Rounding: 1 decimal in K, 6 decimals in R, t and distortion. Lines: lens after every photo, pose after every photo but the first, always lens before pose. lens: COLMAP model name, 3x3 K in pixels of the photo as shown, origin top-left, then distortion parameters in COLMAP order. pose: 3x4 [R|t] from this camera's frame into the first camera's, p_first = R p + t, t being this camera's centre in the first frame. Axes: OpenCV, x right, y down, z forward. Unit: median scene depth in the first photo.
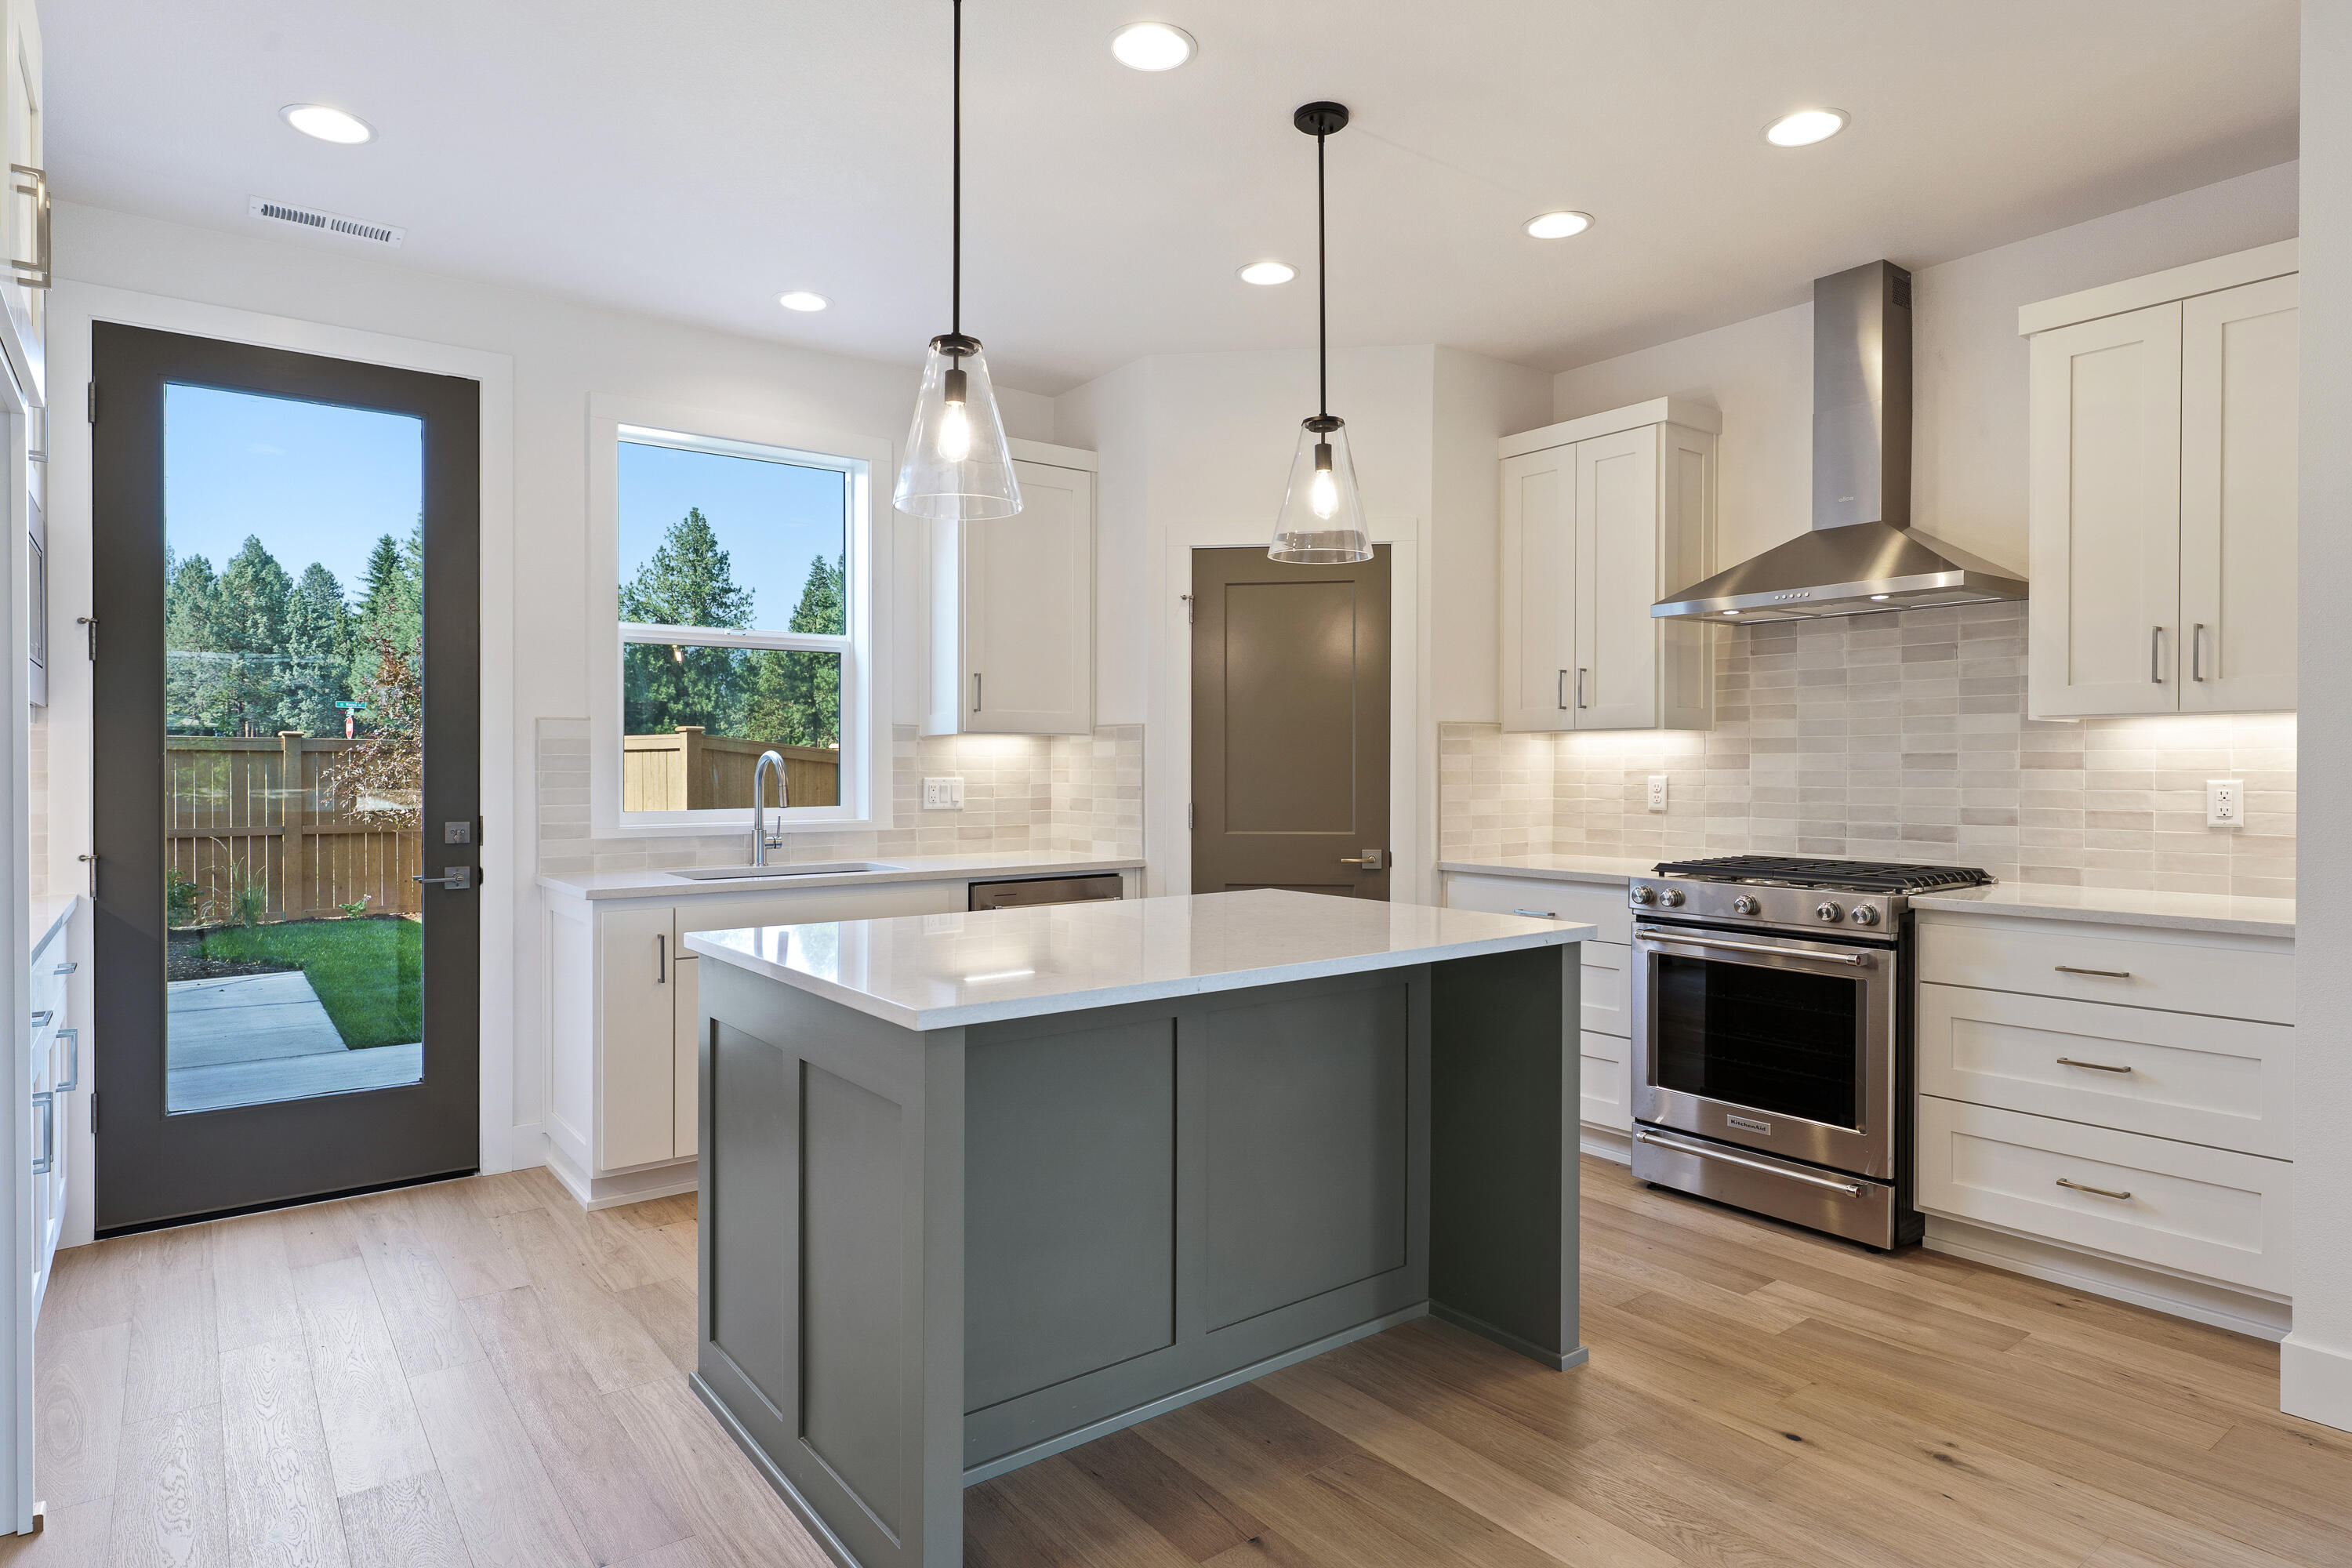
lens RADIAL K [[1304.4, 0, 1179.4], [0, 1304.4, 771.5], [0, 0, 1]] dist [0.000546, -0.000427]
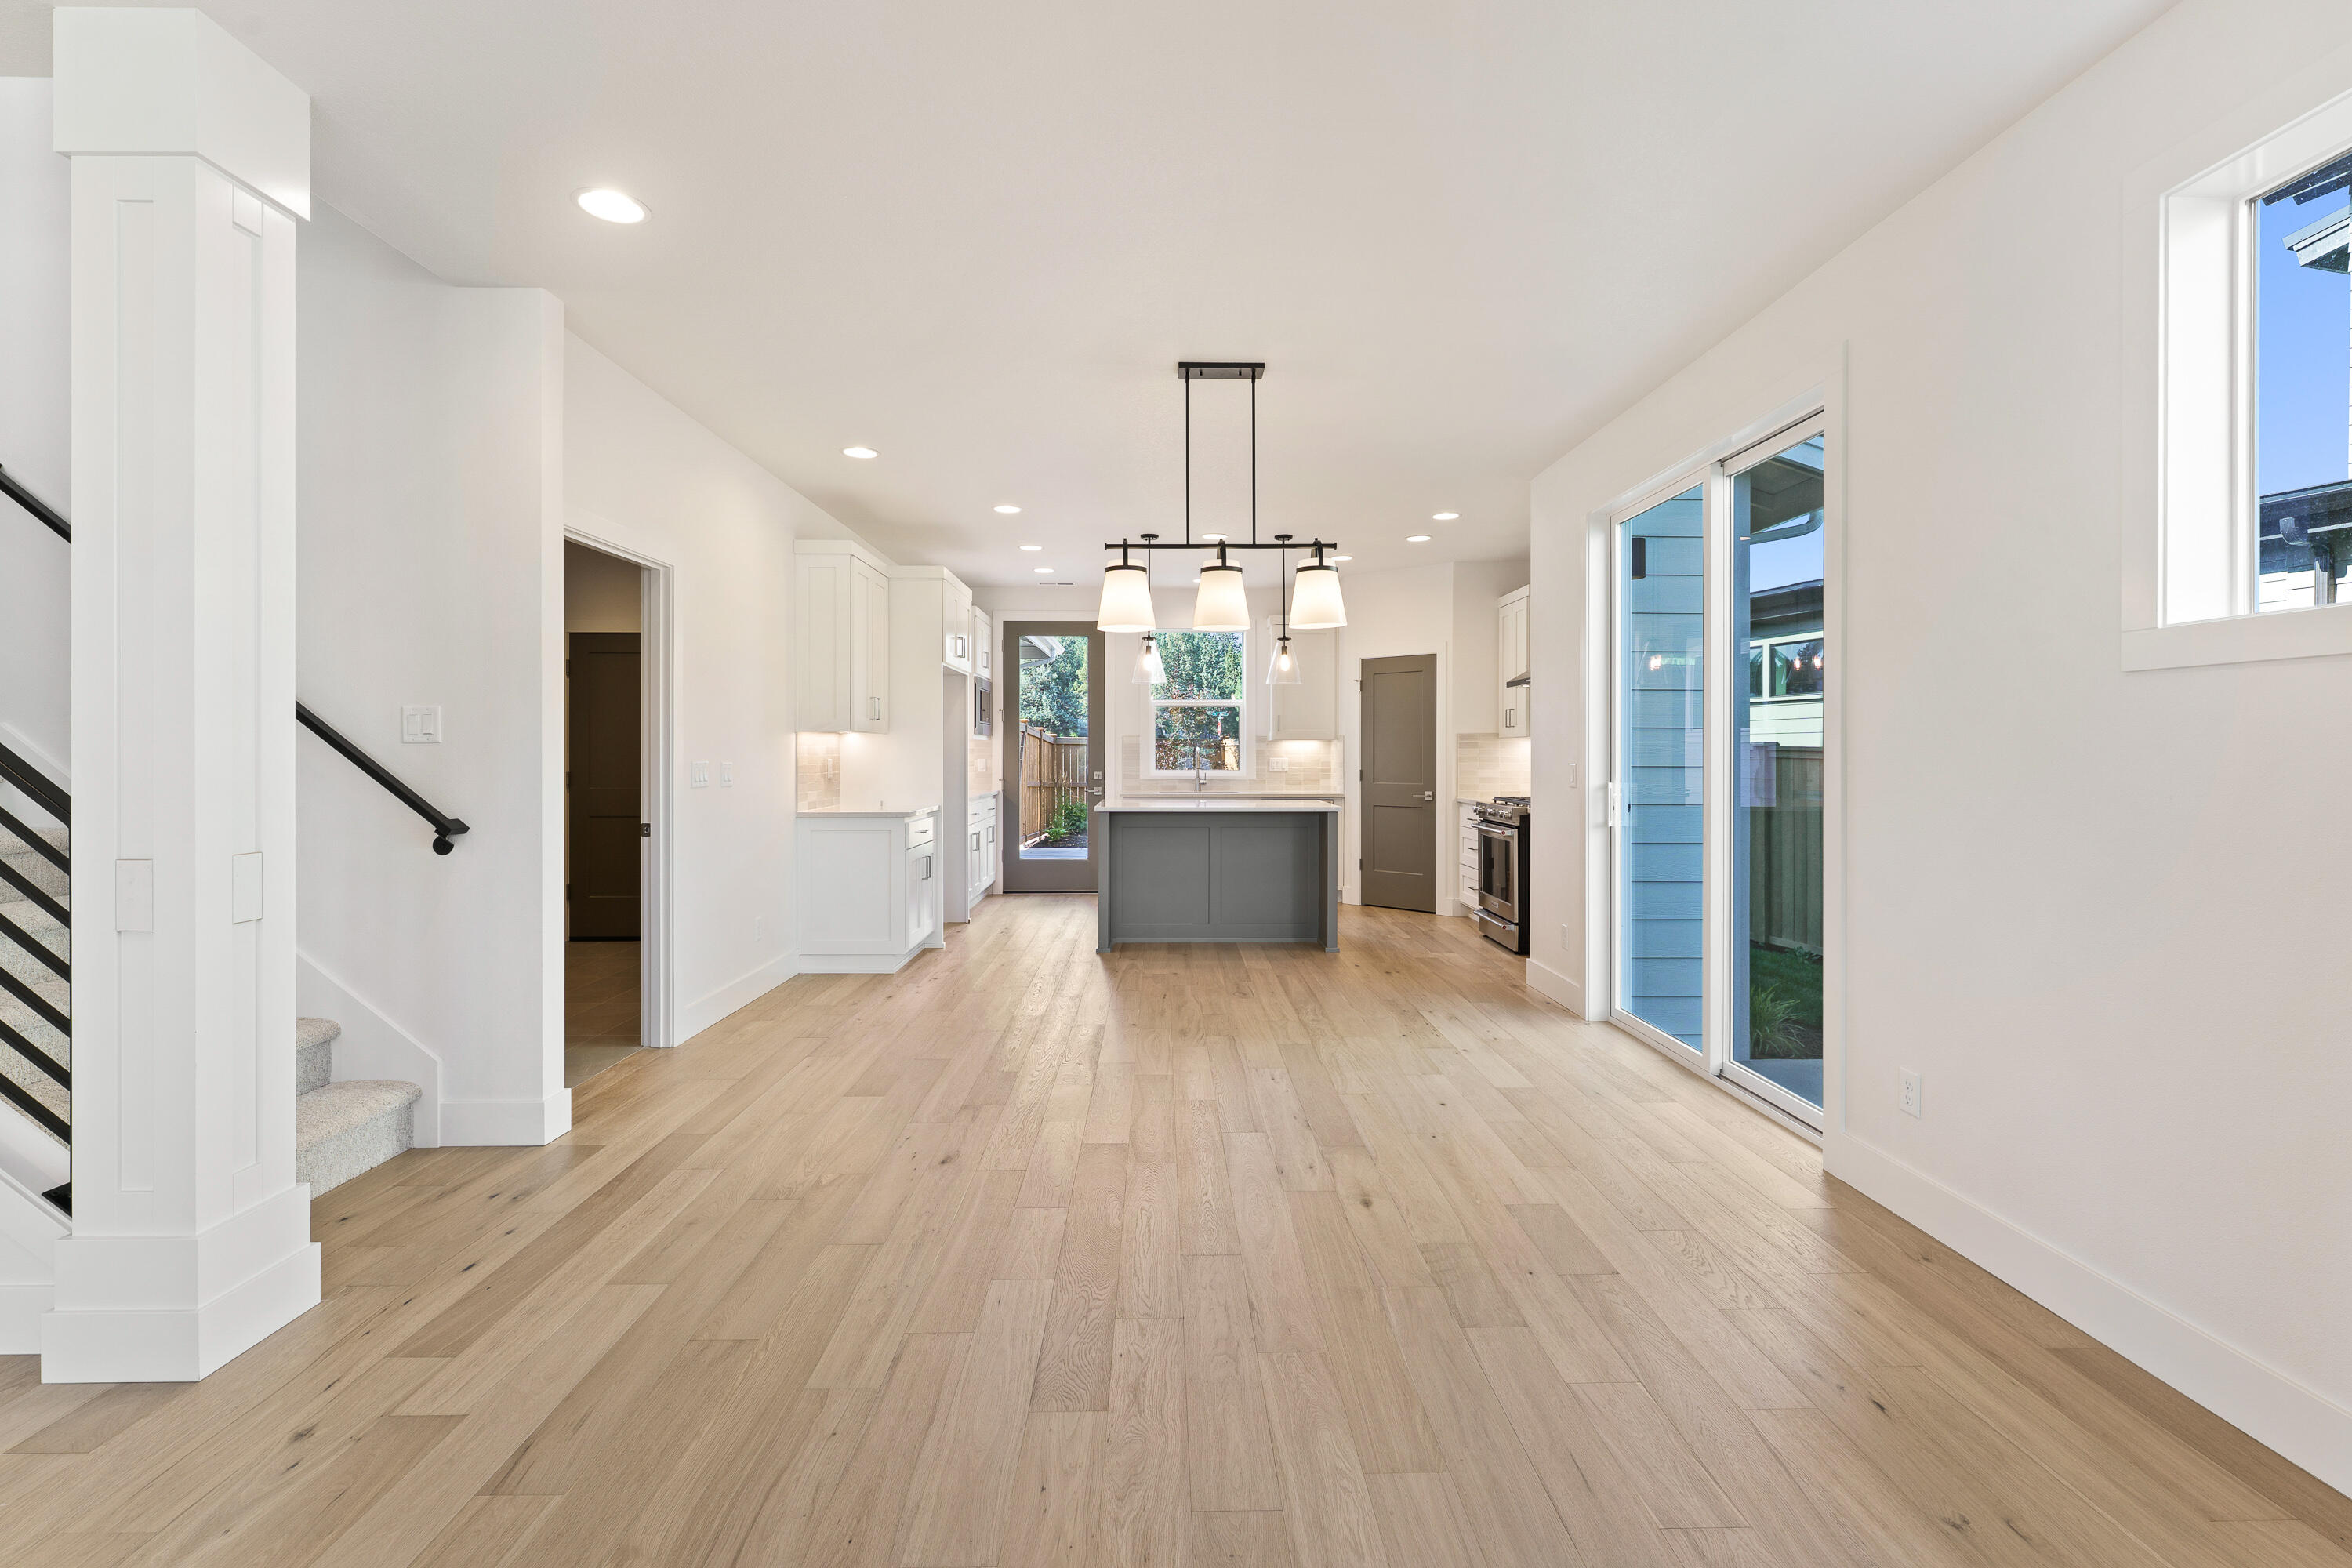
lens RADIAL K [[1046.7, 0, 1179.7], [0, 1046.7, 759.2], [0, 0, 1]] dist [-0.029165, -0.000085]
pose [[0.807966, 0.006173, -0.589196, 0.965849], [-0.004872, 0.999981, 0.003795, 0.000184], [0.589208, -0.000196, 0.807981, -0.781793]]
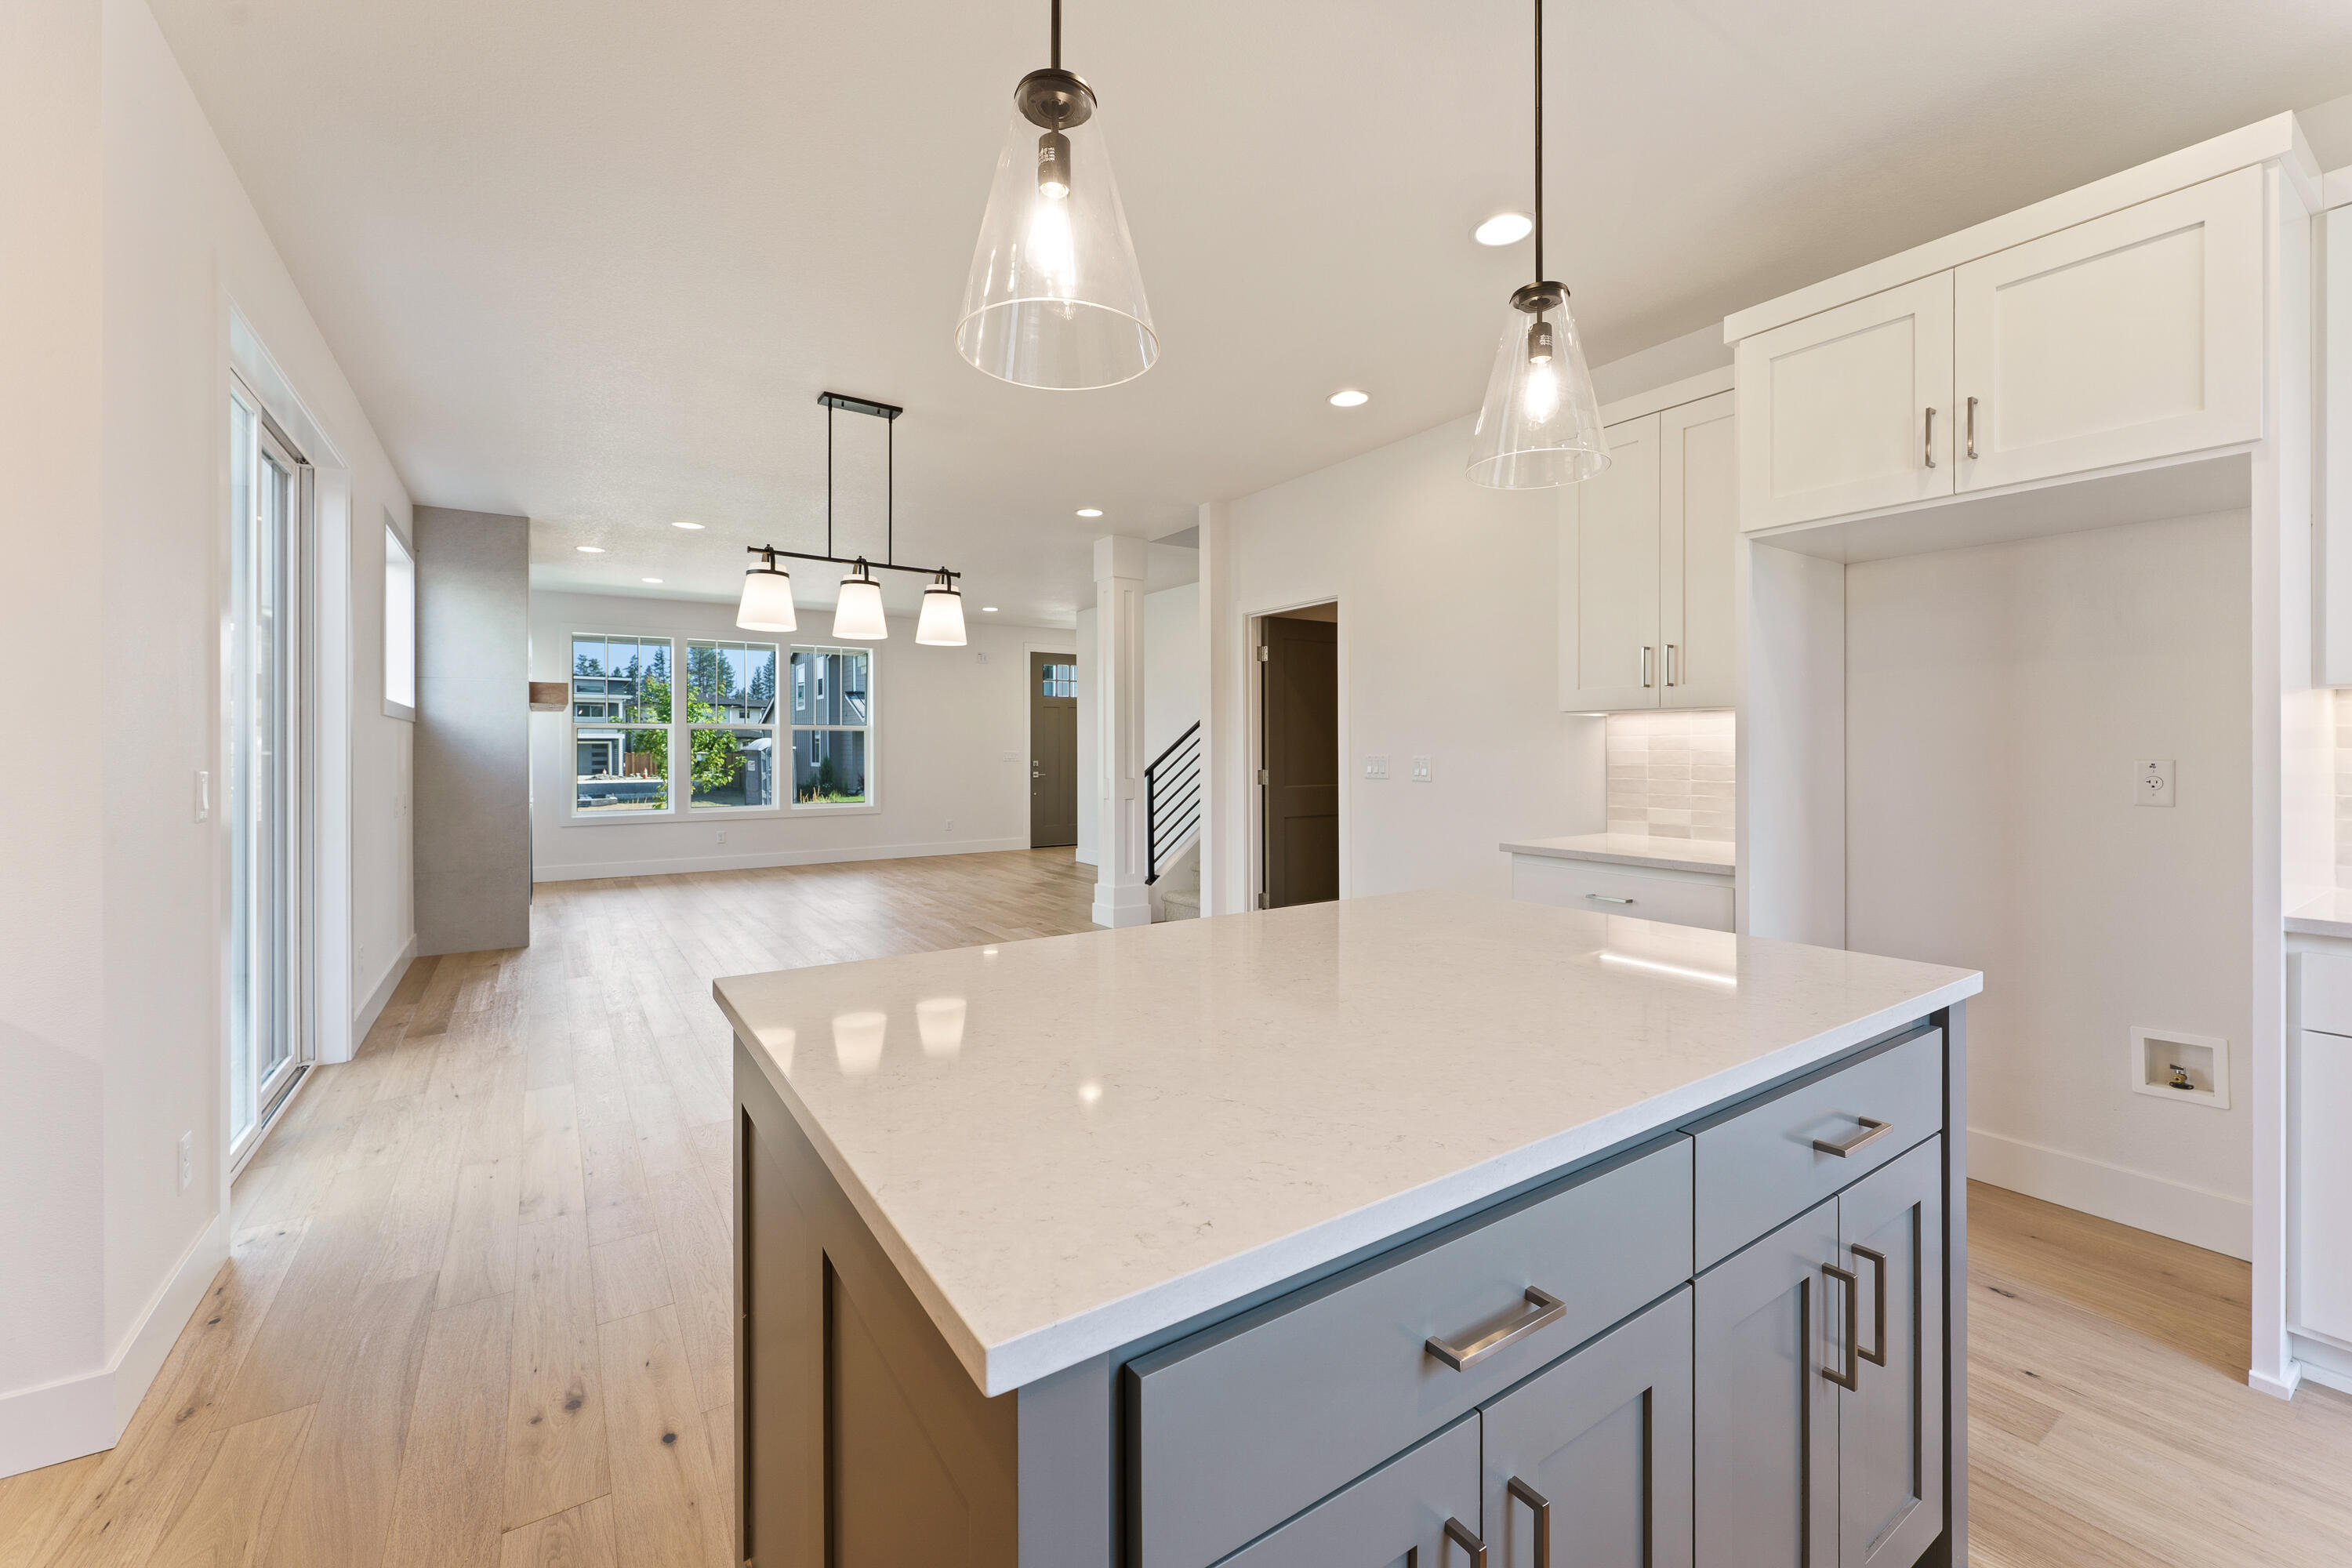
lens RADIAL K [[950.5, 0, 1176.0], [0, 950.5, 784.0], [0, 0, 1]] dist [0.000998, 0.000022]
pose [[-0.998124, 0.002323, 0.061179, 0.028360], [0.004903, 0.999103, 0.042062, -0.004298], [-0.061026, 0.042283, -0.997240, 0.994890]]
